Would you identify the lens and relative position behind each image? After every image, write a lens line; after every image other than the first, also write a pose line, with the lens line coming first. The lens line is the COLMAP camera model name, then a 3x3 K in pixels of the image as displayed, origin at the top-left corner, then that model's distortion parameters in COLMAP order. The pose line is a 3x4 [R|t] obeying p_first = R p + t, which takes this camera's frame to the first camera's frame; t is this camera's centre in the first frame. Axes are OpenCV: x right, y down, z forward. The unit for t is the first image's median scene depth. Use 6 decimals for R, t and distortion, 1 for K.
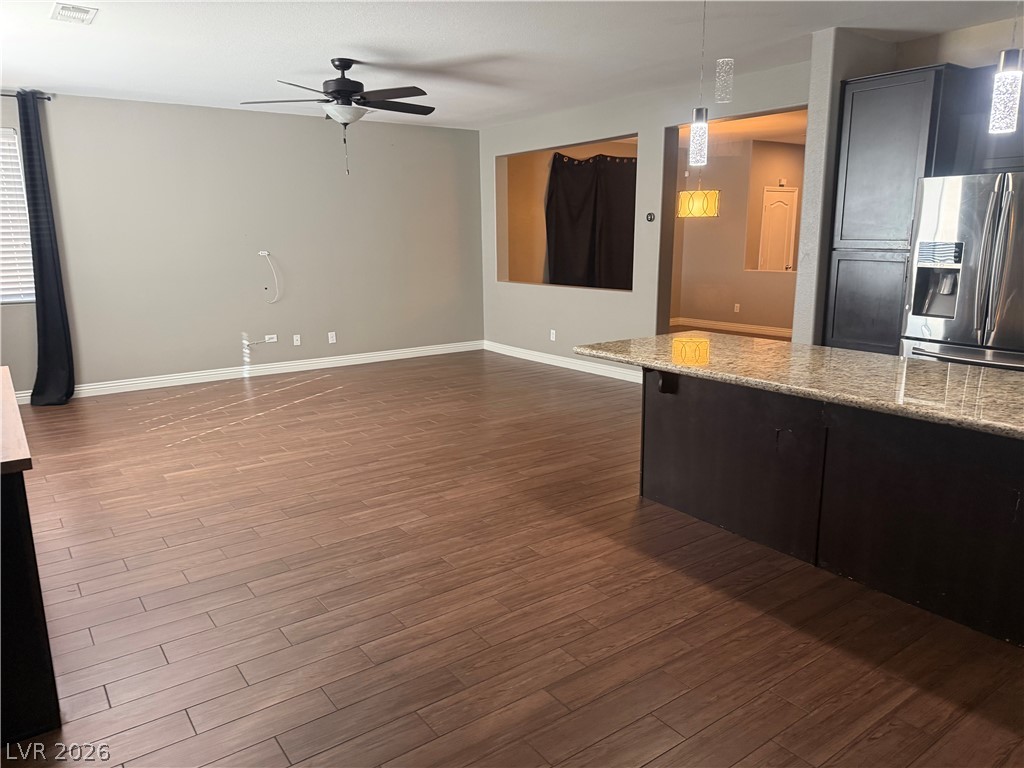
lens RADIAL K [[720.7, 0, 517.2], [0, 720.7, 387.1], [0, 0, 1]] dist [0.058818, -0.068790]
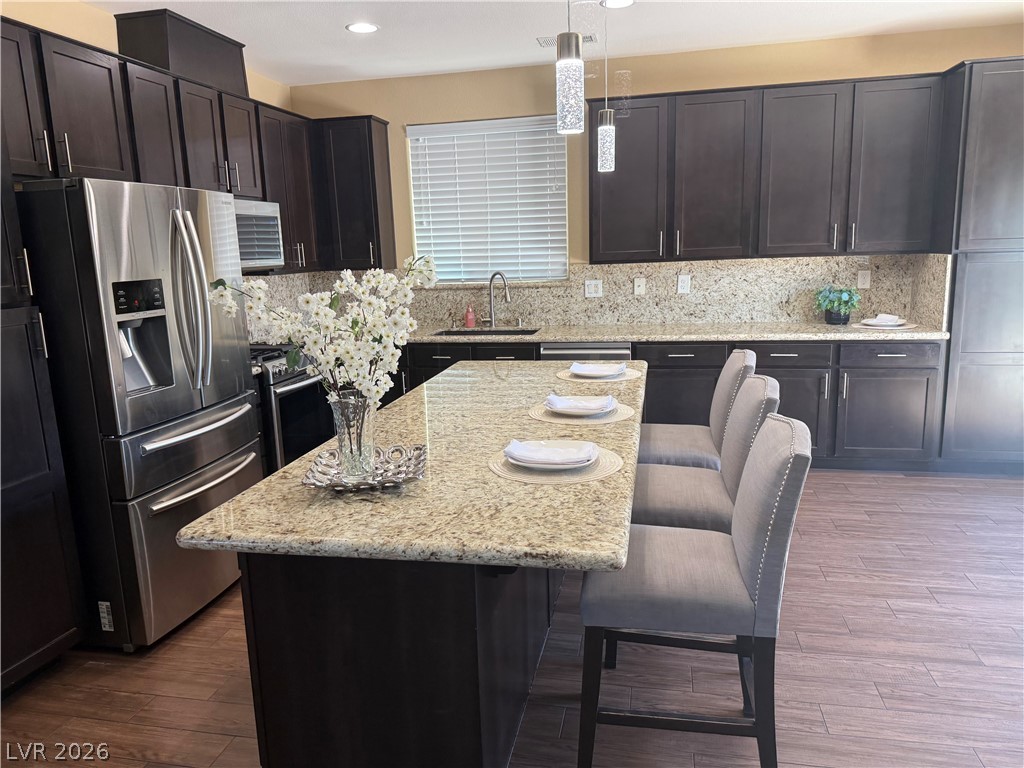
lens RADIAL K [[725.0, 0, 512.0], [0, 725.0, 384.0], [0, 0, 1]] dist [0.039684, -0.038800]
pose [[-0.674014, -0.107714, 0.730823, -0.148854], [0.194276, 0.928641, 0.316044, -0.272259], [-0.712714, 0.354999, -0.604991, 1.280885]]
